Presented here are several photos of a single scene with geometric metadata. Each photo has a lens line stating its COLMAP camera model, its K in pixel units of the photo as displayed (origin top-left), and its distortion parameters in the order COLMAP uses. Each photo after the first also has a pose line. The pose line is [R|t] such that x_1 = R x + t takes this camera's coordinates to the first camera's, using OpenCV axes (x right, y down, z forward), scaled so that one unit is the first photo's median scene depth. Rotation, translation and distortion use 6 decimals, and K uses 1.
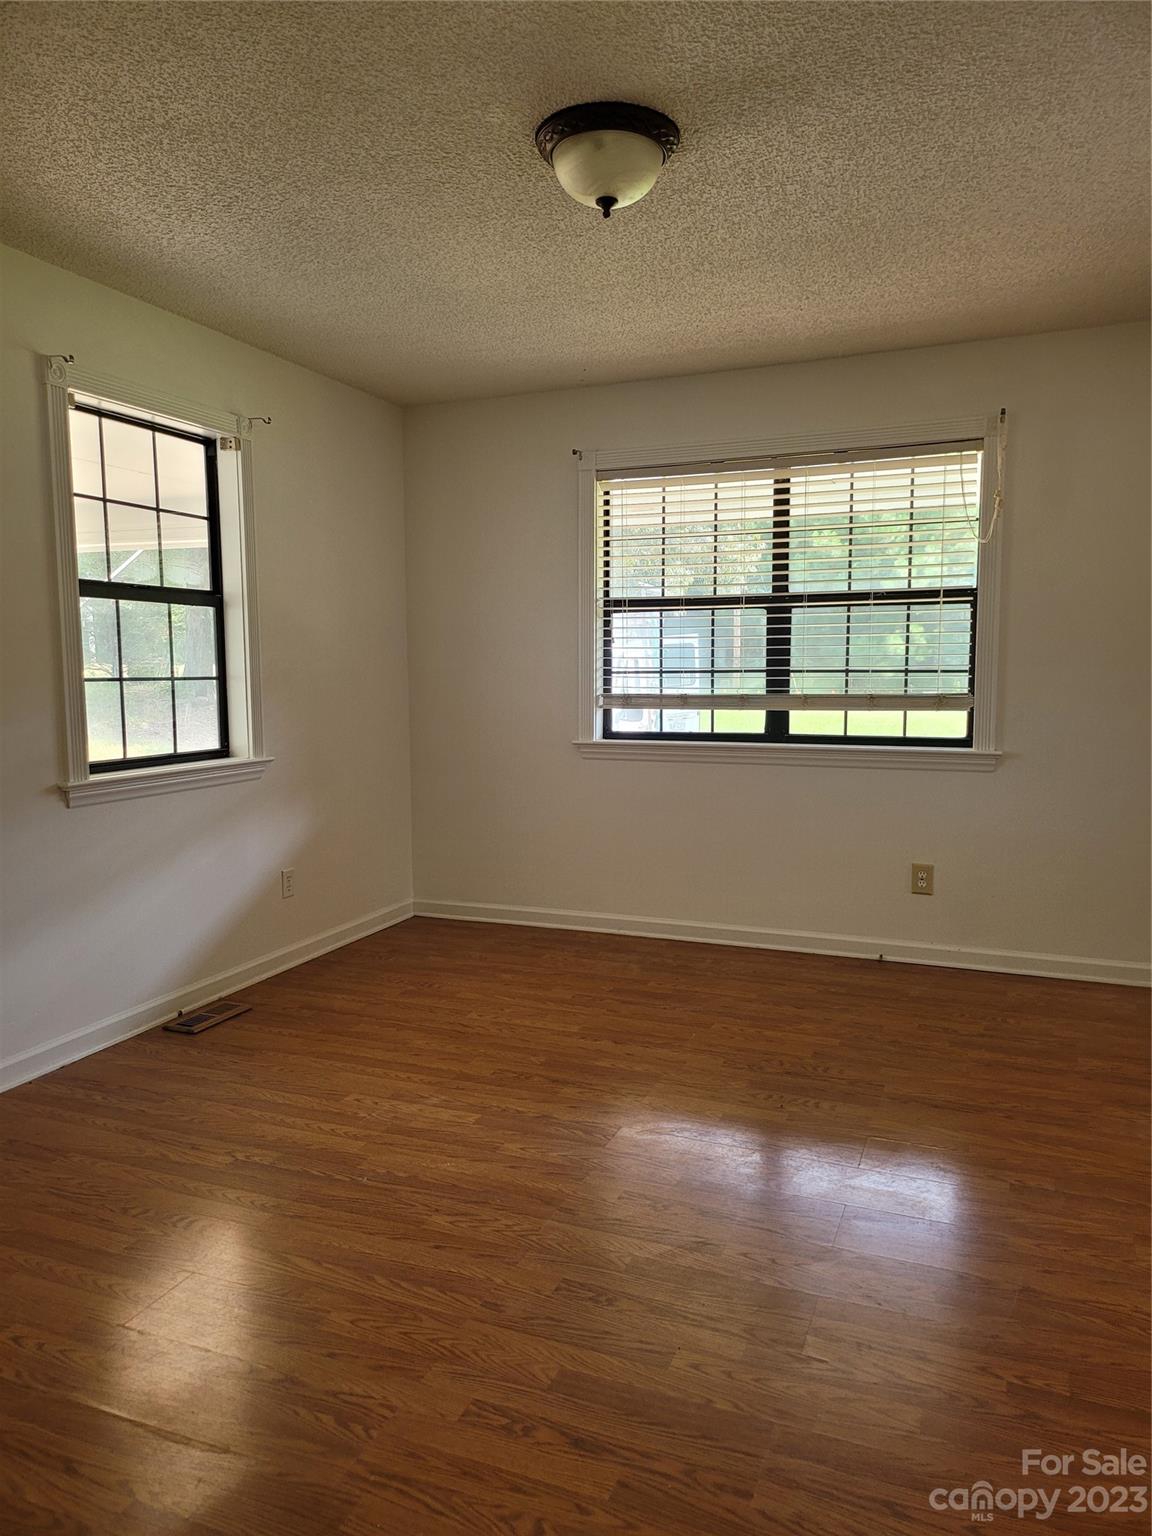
lens RADIAL K [[1068.4, 0, 578.0], [0, 1068.4, 772.0], [0, 0, 1]] dist [0.052643, -0.053218]
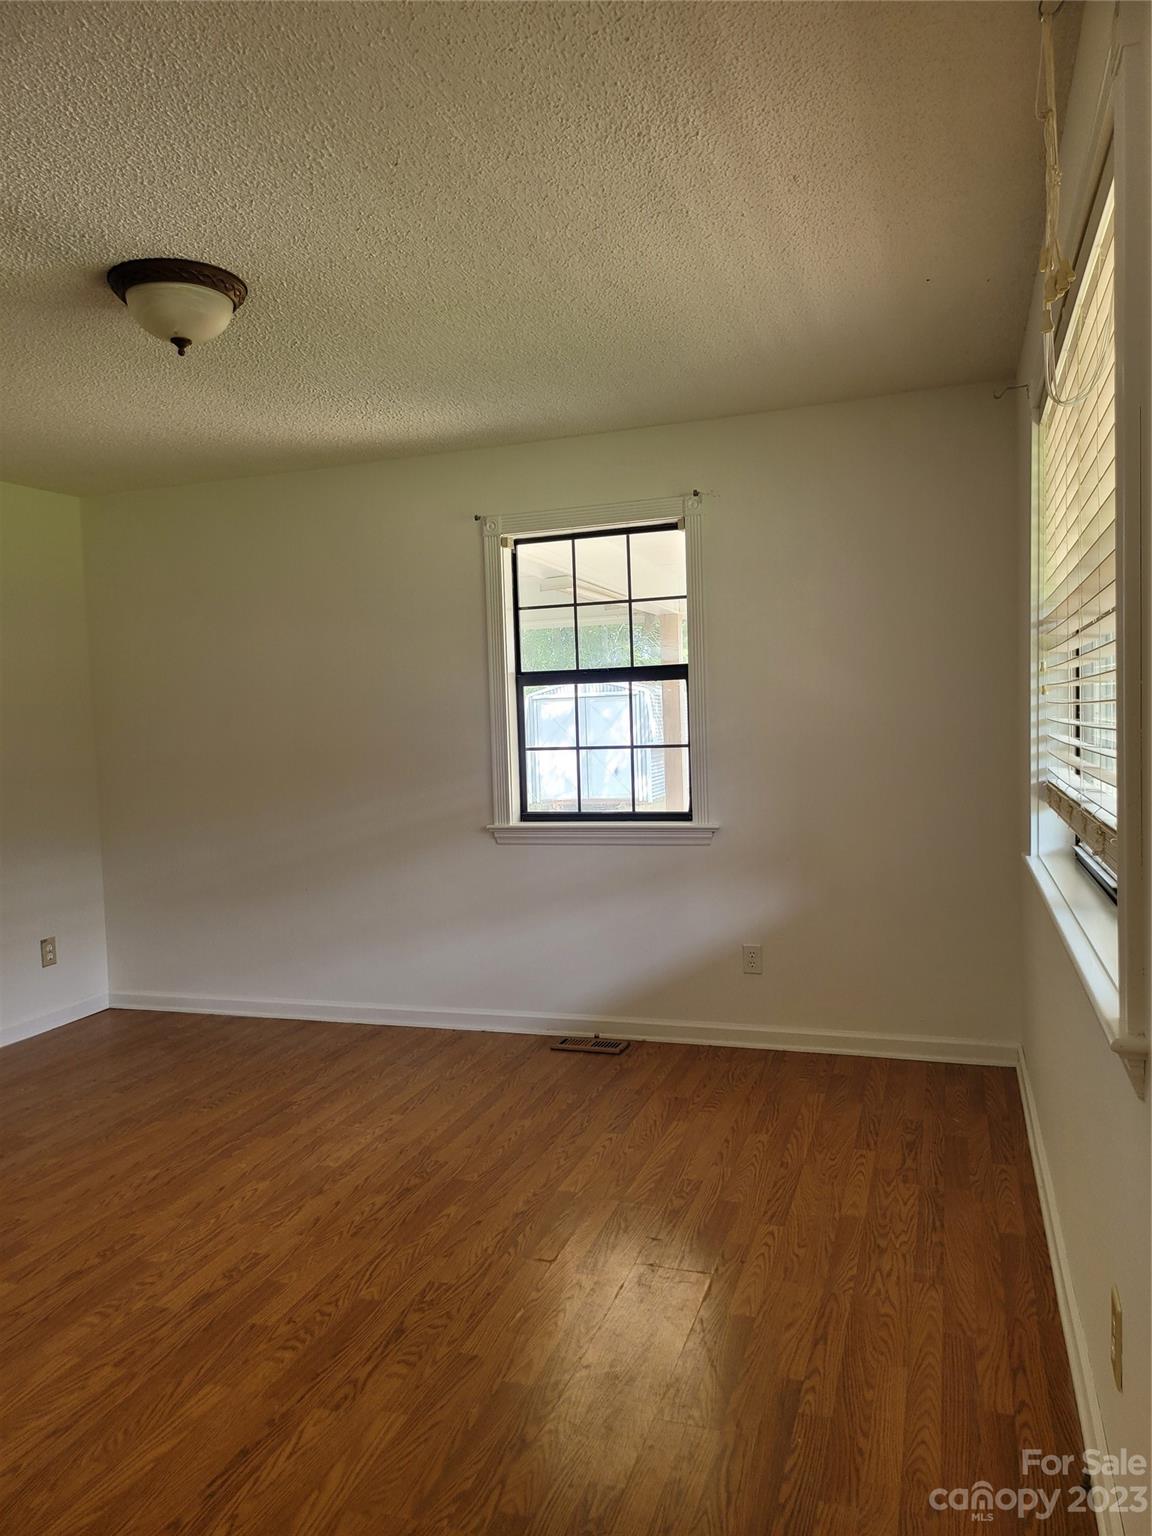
lens RADIAL K [[1068.4, 0, 575.4], [0, 1068.4, 770.7], [0, 0, 1]] dist [0.052643, -0.053218]
pose [[0.062933, 0.053497, -0.996583, 0.829713], [-0.069377, 0.996381, 0.049105, -0.124986], [0.995603, 0.066050, 0.066416, 0.960071]]
